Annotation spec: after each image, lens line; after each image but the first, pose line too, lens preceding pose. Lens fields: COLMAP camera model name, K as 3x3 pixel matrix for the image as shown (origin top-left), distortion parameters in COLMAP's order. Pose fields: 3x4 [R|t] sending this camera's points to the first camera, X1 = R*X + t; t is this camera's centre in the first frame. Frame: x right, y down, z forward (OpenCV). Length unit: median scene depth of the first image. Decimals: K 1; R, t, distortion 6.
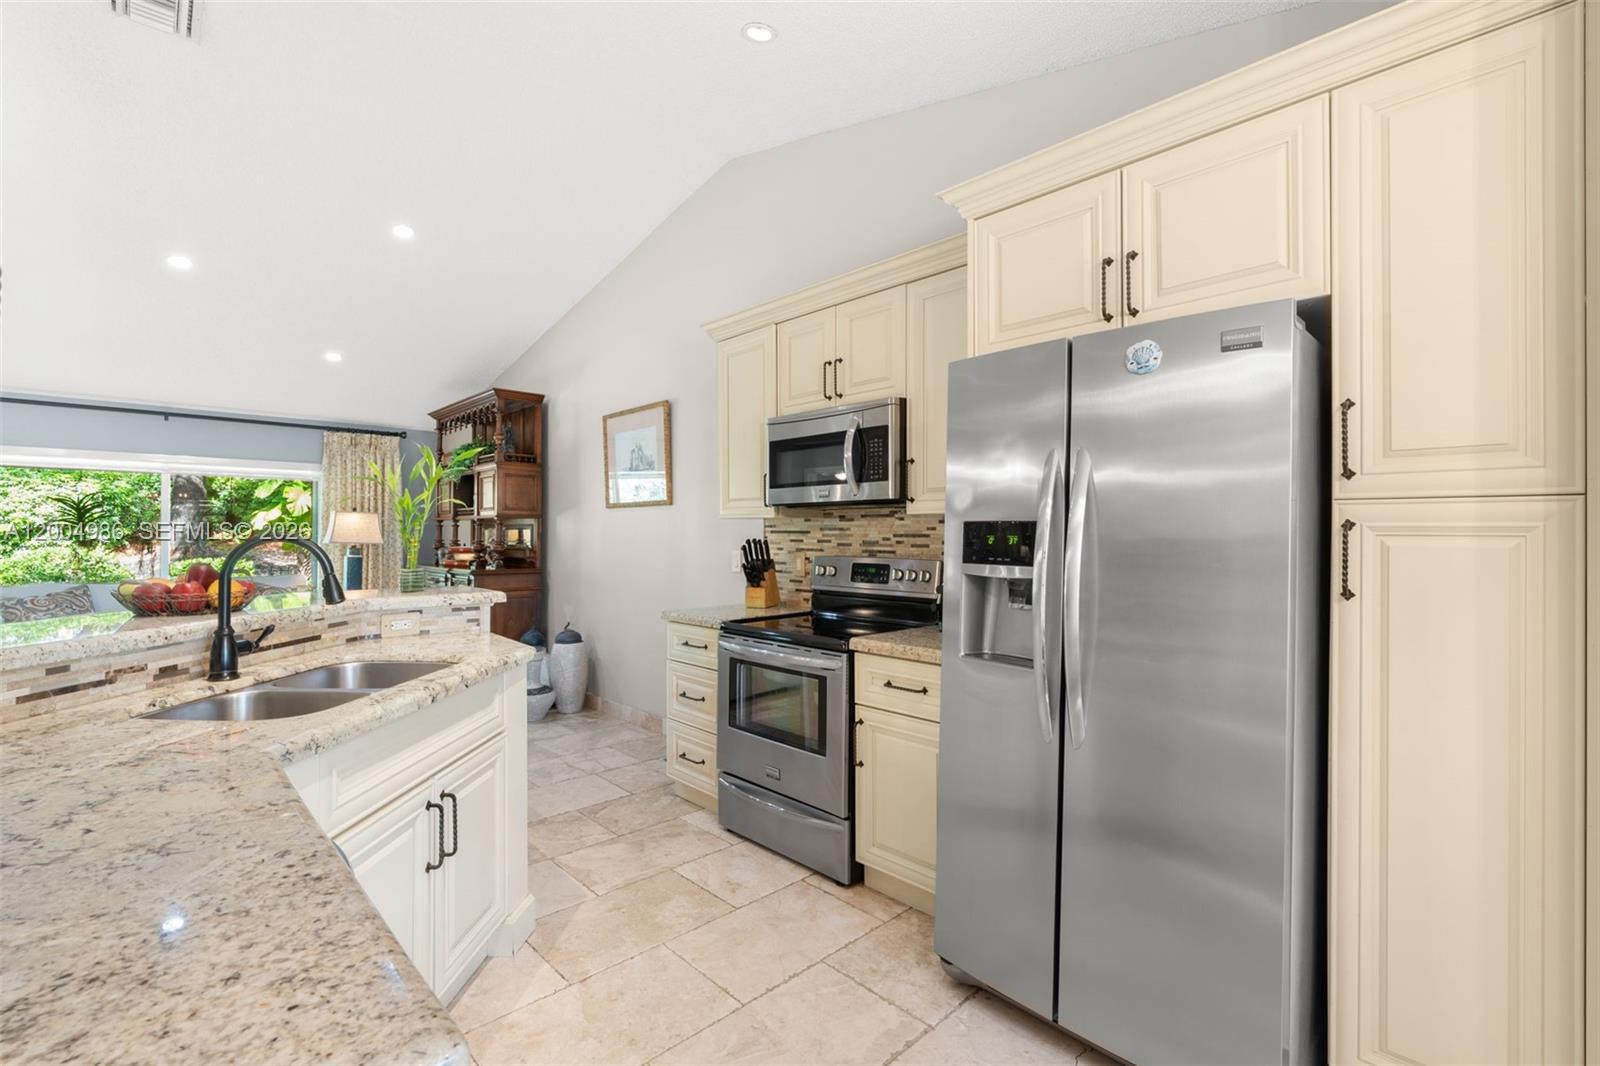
lens RADIAL K [[712.6, 0, 800.0], [0, 712.6, 533.0], [0, 0, 1]] dist [-0.002367, -0.000043]
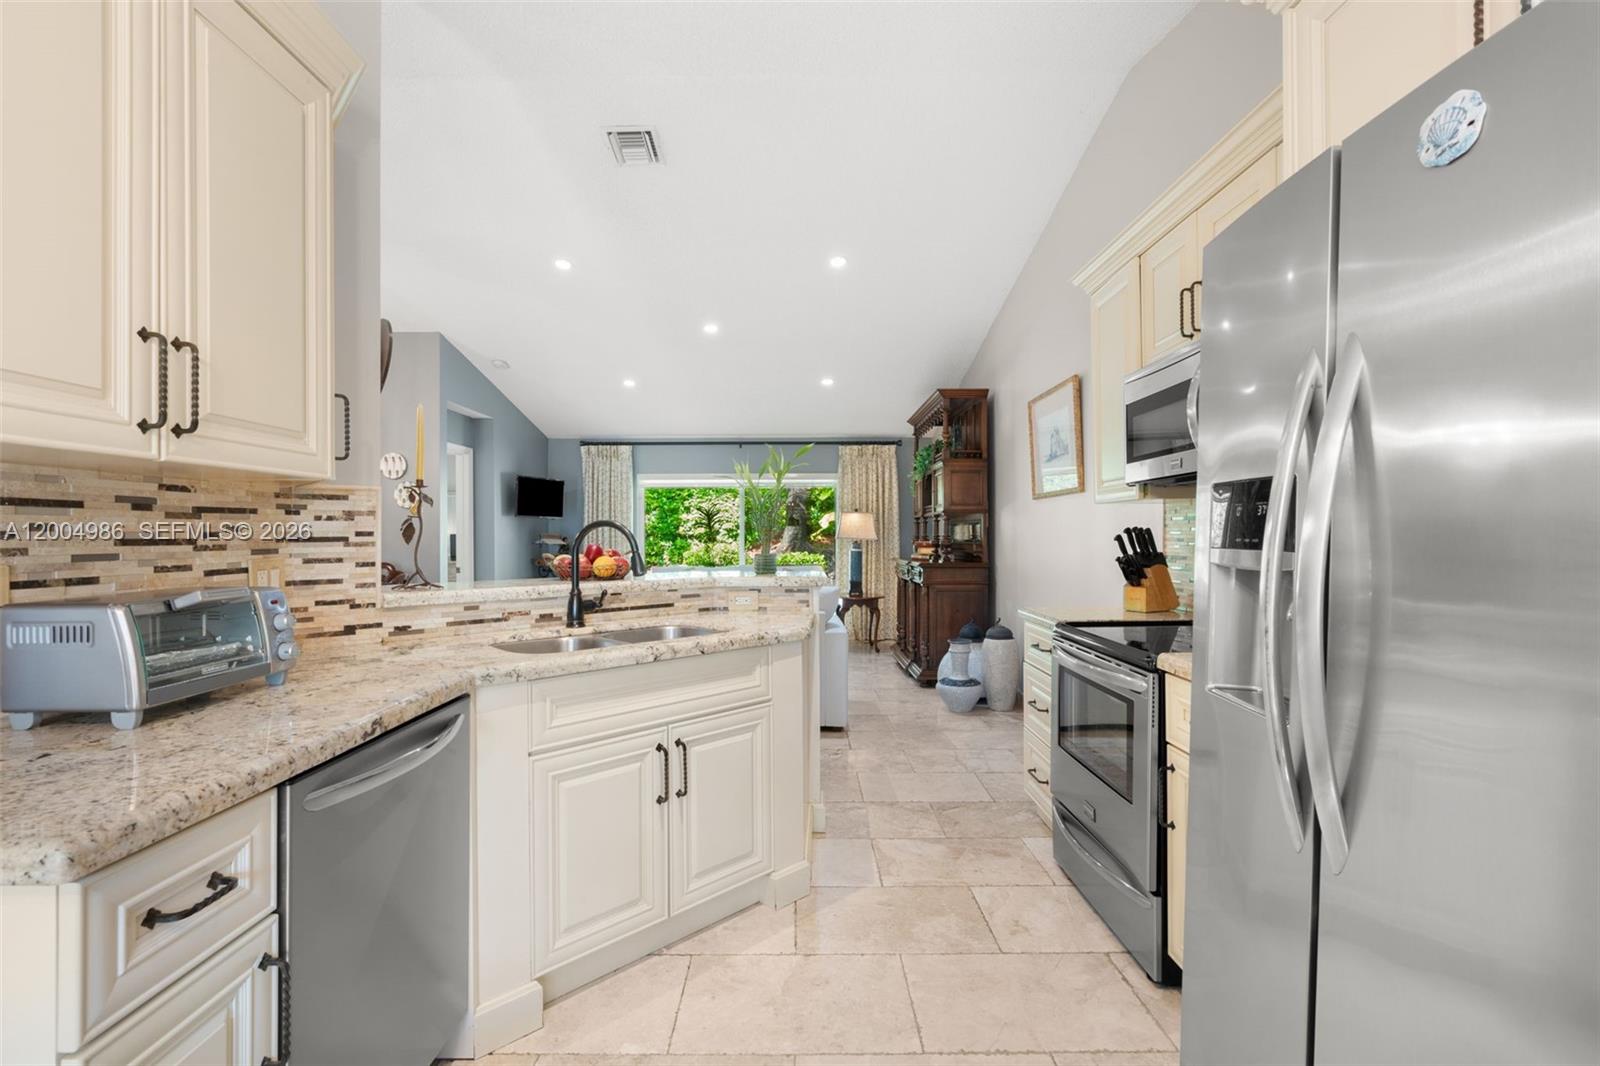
lens RADIAL K [[717.3, 0, 799.9], [0, 717.3, 541.7], [0, 0, 1]] dist [-0.001129, 0.000592]
pose [[0.728457, 0.001212, -0.685091, 0.261719], [0.006342, 0.999944, 0.008513, 0.018653], [0.685063, -0.010546, 0.728408, 0.167965]]
